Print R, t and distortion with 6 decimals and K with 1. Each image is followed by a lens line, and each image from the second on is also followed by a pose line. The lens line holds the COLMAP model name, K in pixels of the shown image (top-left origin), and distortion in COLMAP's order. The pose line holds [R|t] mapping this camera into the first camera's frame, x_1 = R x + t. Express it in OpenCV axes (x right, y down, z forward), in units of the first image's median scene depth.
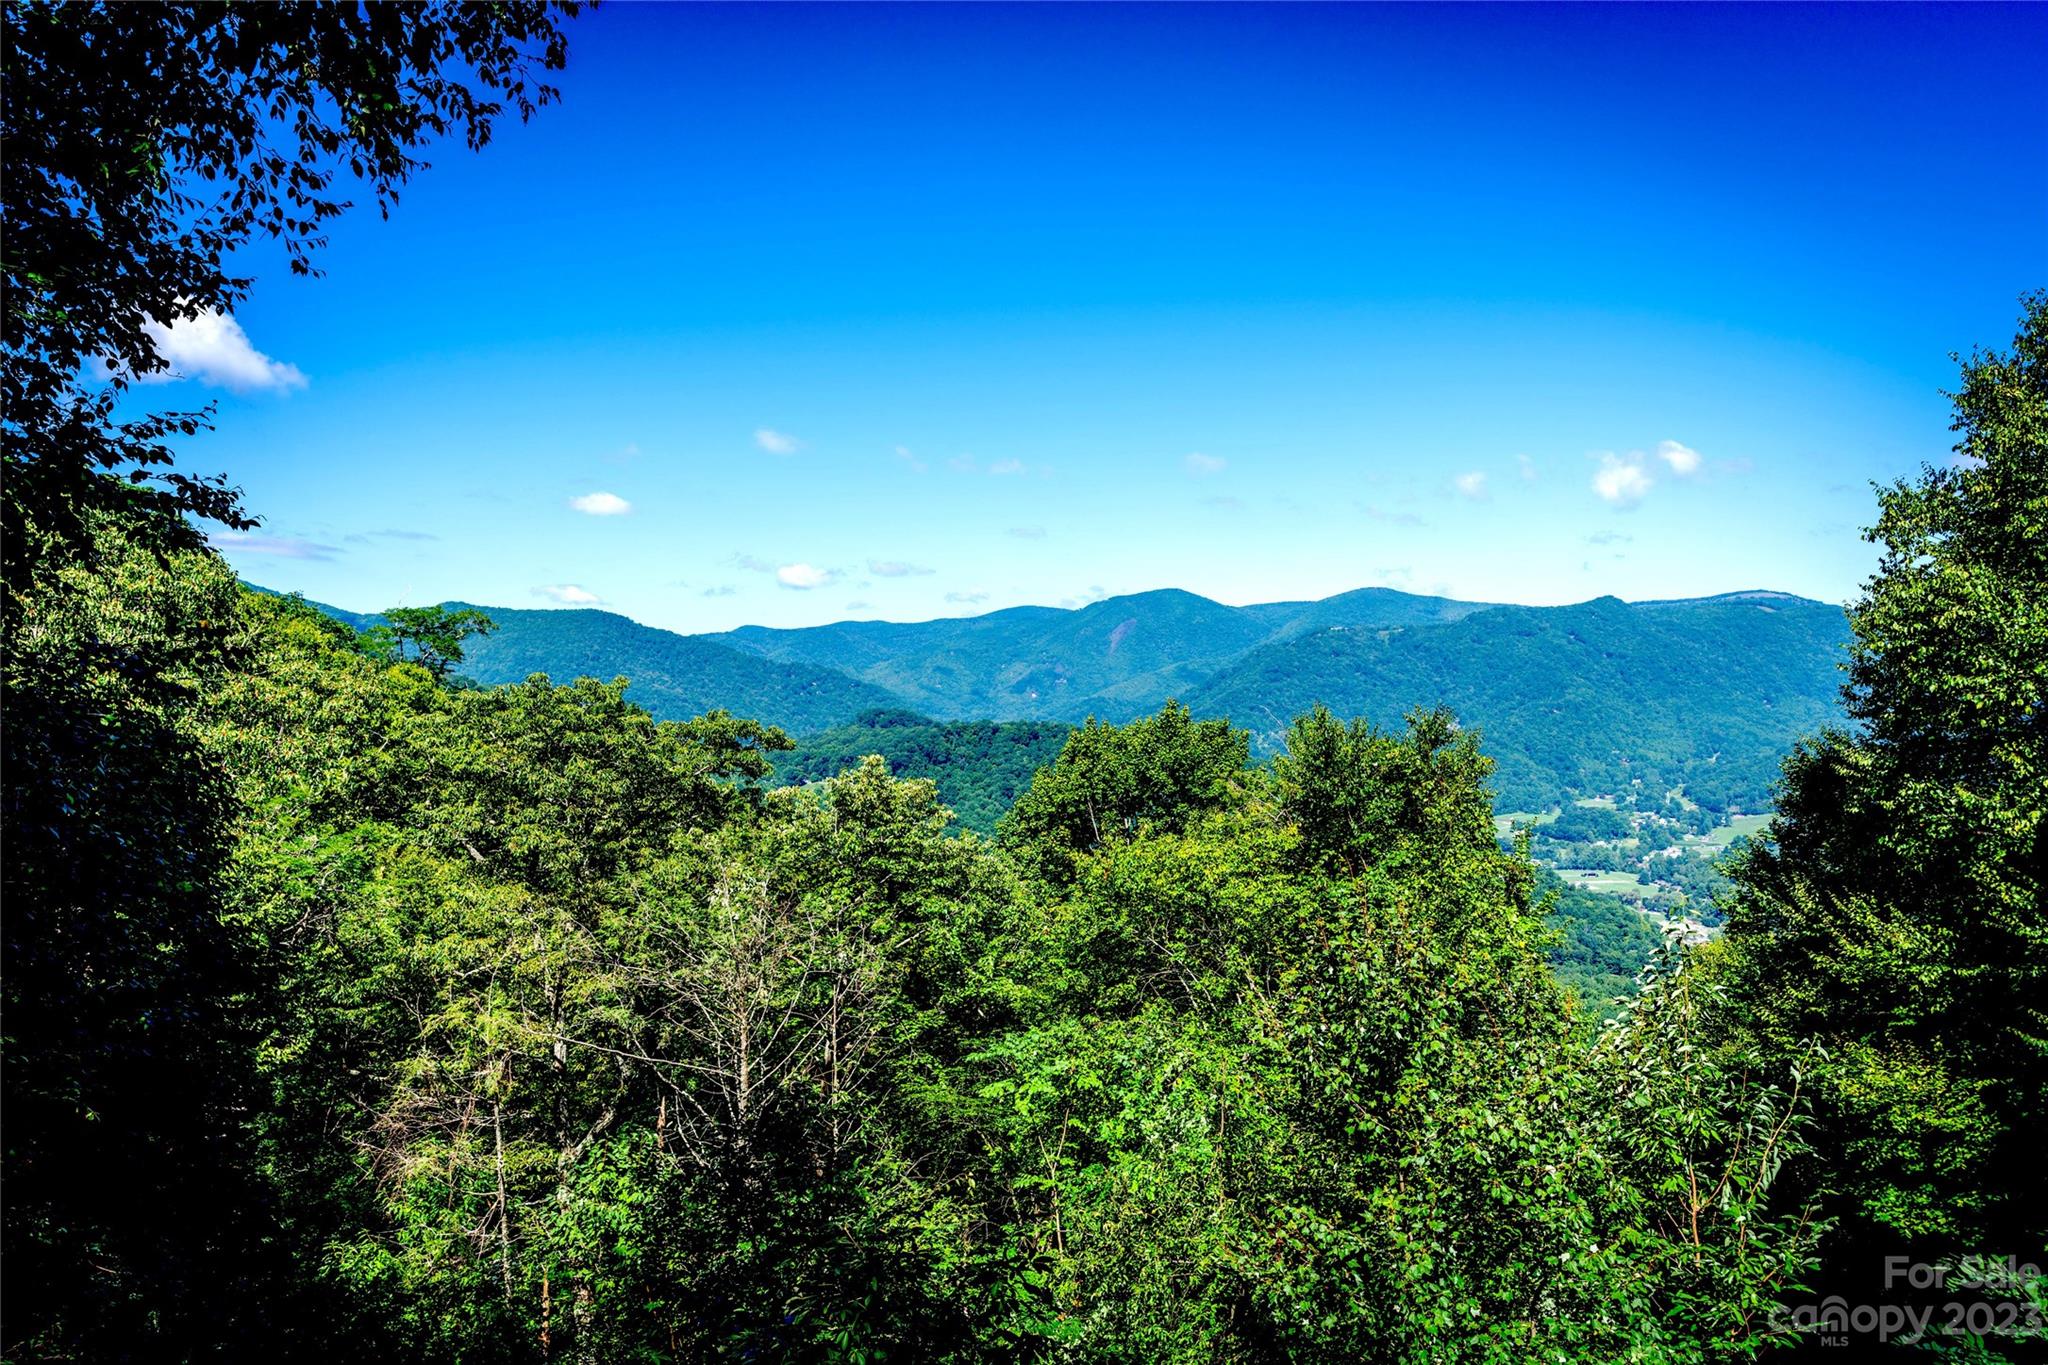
lens RADIAL K [[1289.3, 0, 1027.9], [0, 1289.3, 688.9], [0, 0, 1]] dist [0.007144, -0.000665]
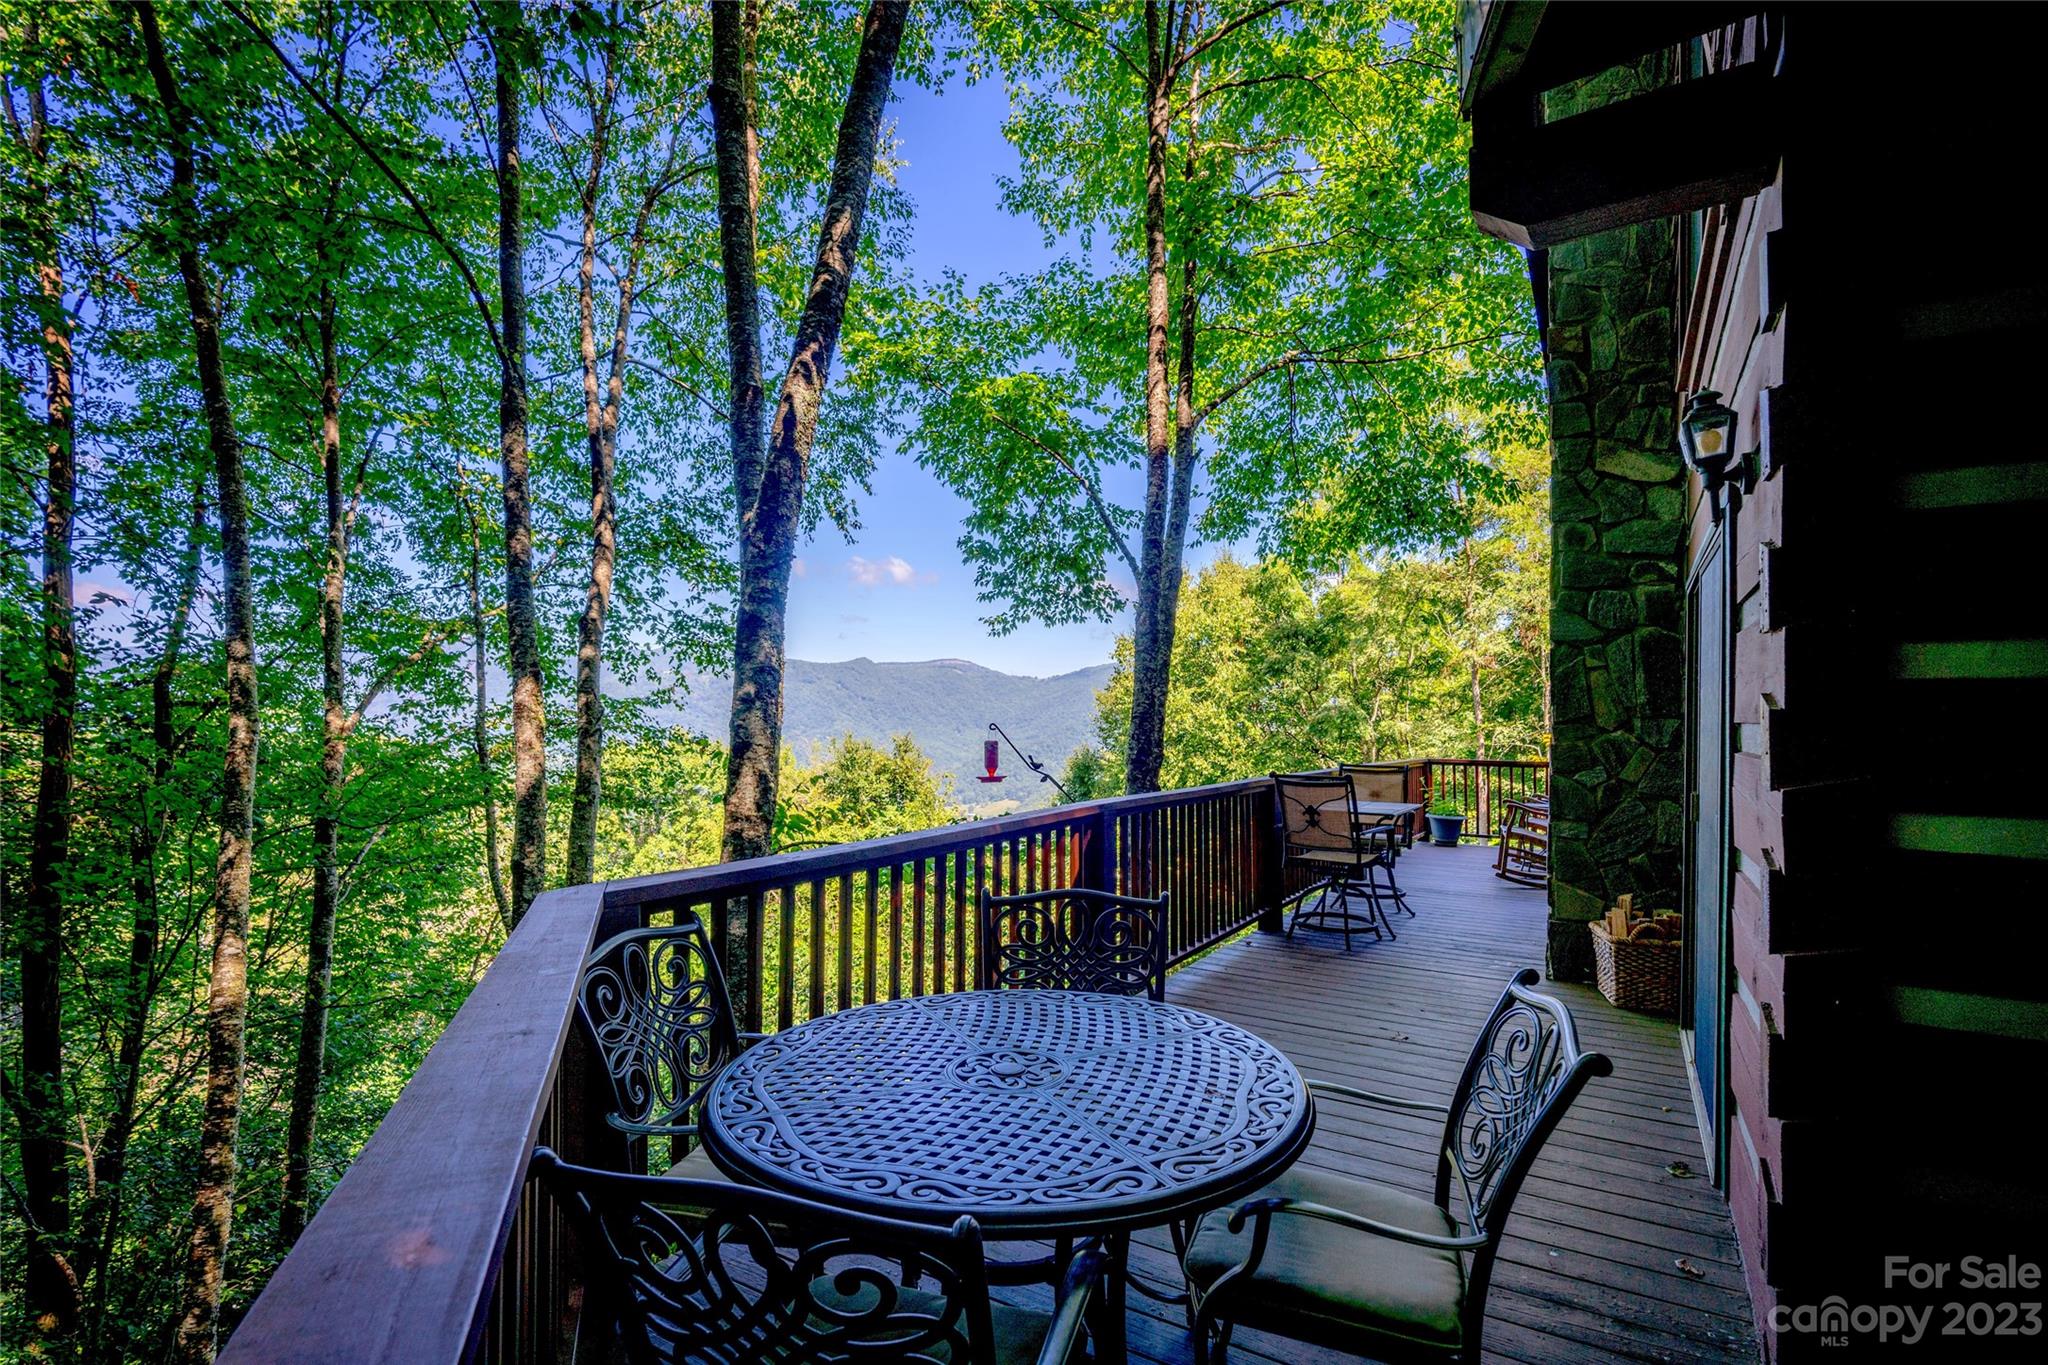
lens RADIAL K [[963.8, 0, 1028.8], [0, 963.8, 687.3], [0, 0, 1]] dist [-0.002962, 0.000455]
pose [[0.828006, 0.032962, 0.559749, -0.306430], [-0.013736, 0.999163, -0.038519, 0.000190], [-0.560551, 0.024205, 0.827766, -0.228498]]
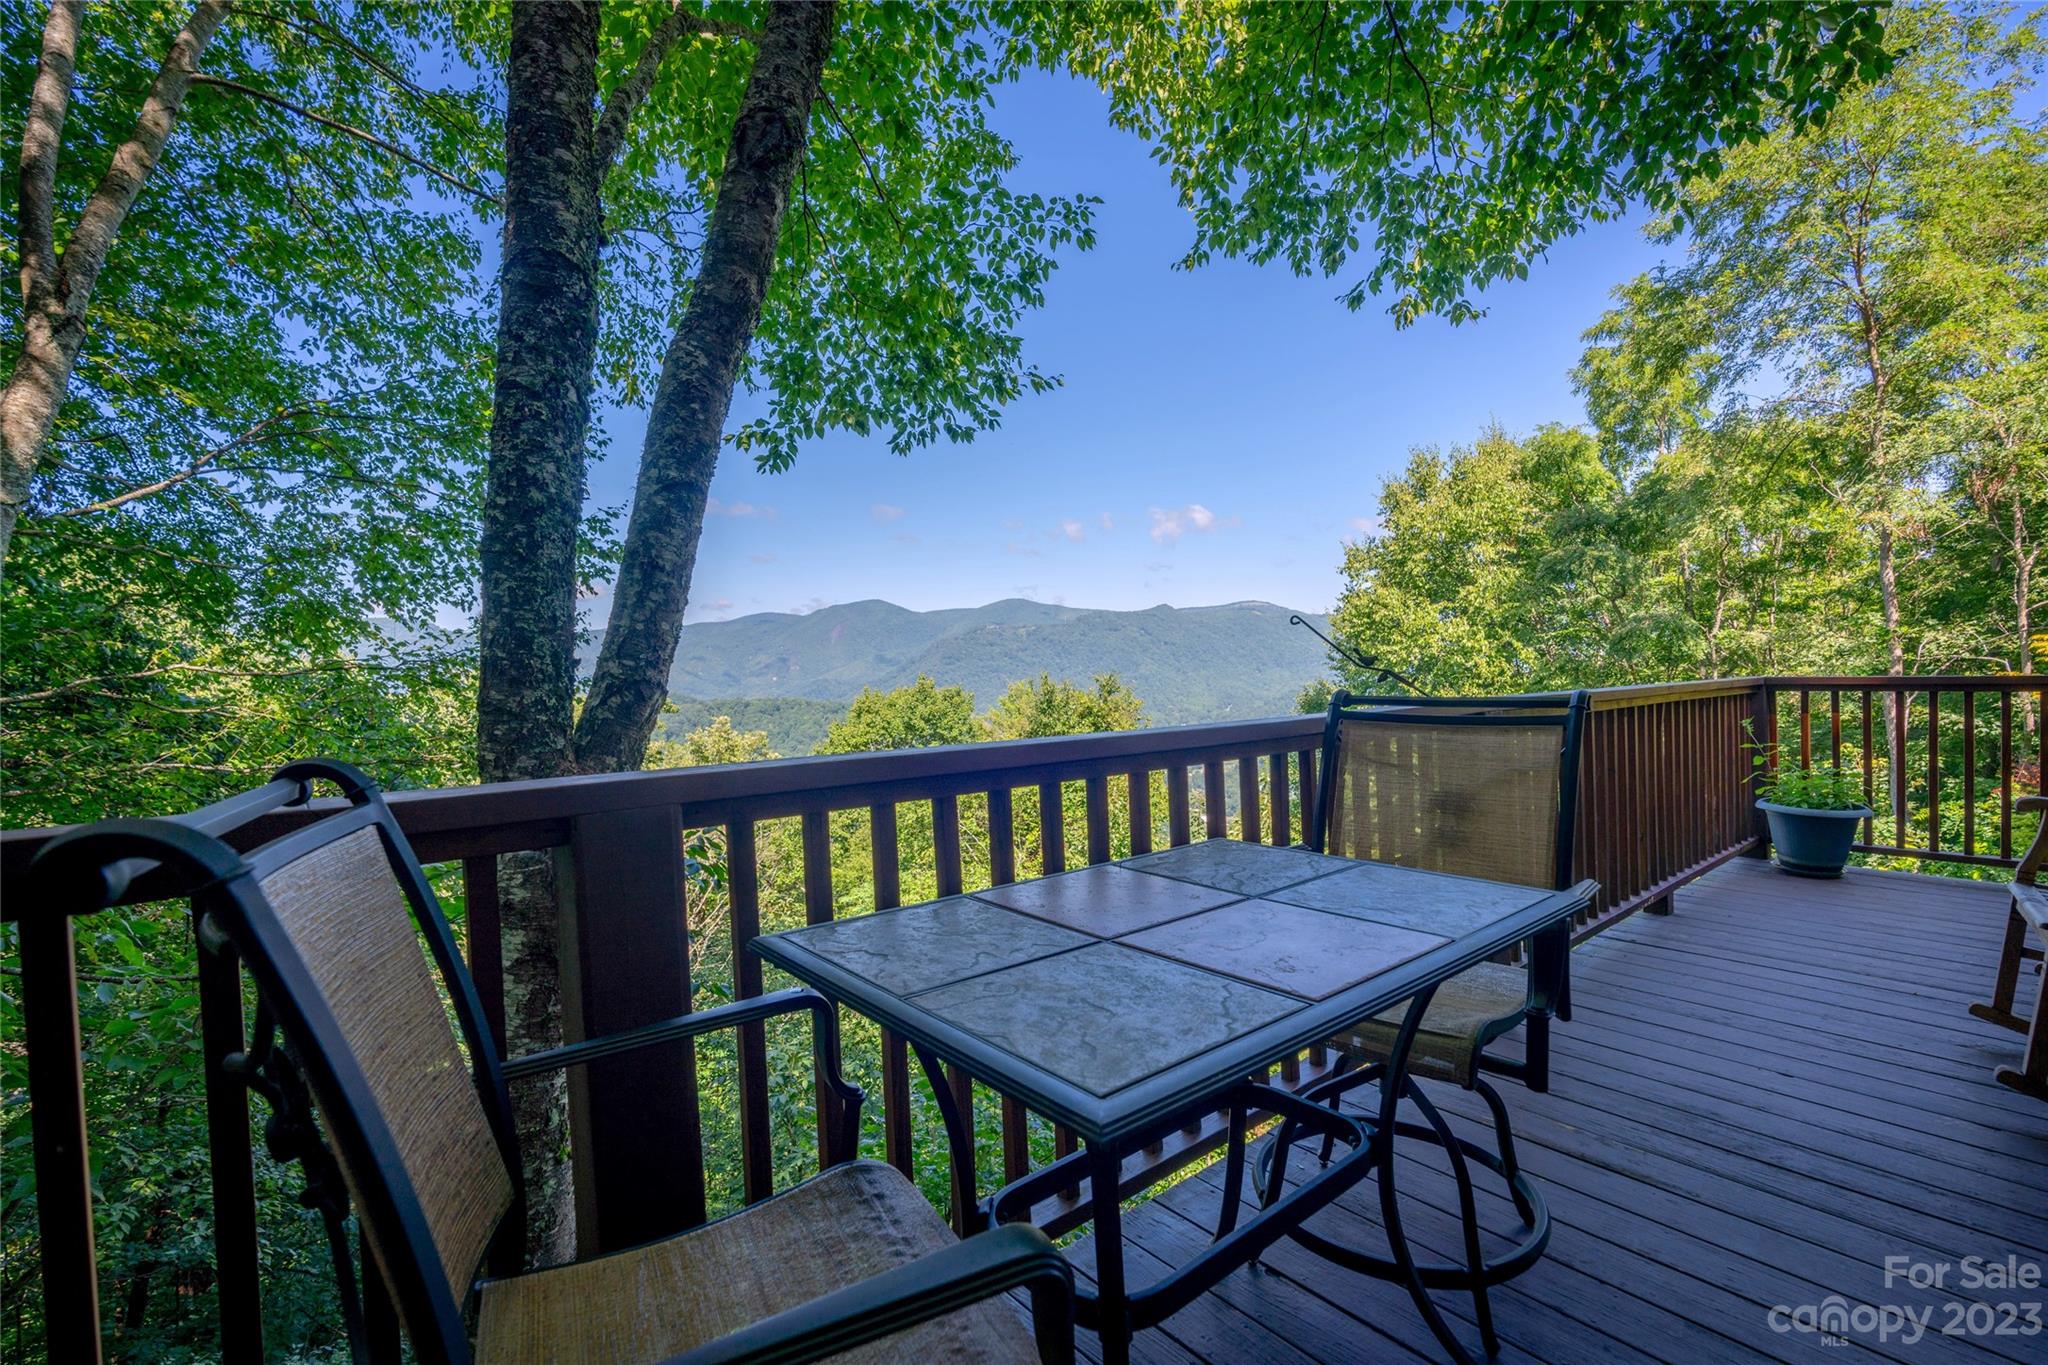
lens RADIAL K [[910.6, 0, 1021.8], [0, 910.6, 689.3], [0, 0, 1]] dist [-0.010803, 0.004436]
pose [[0.963867, -0.027170, 0.264994, -0.106503], [0.021816, 0.999494, 0.023128, 0.007932], [-0.265489, -0.016511, 0.963973, -0.106019]]
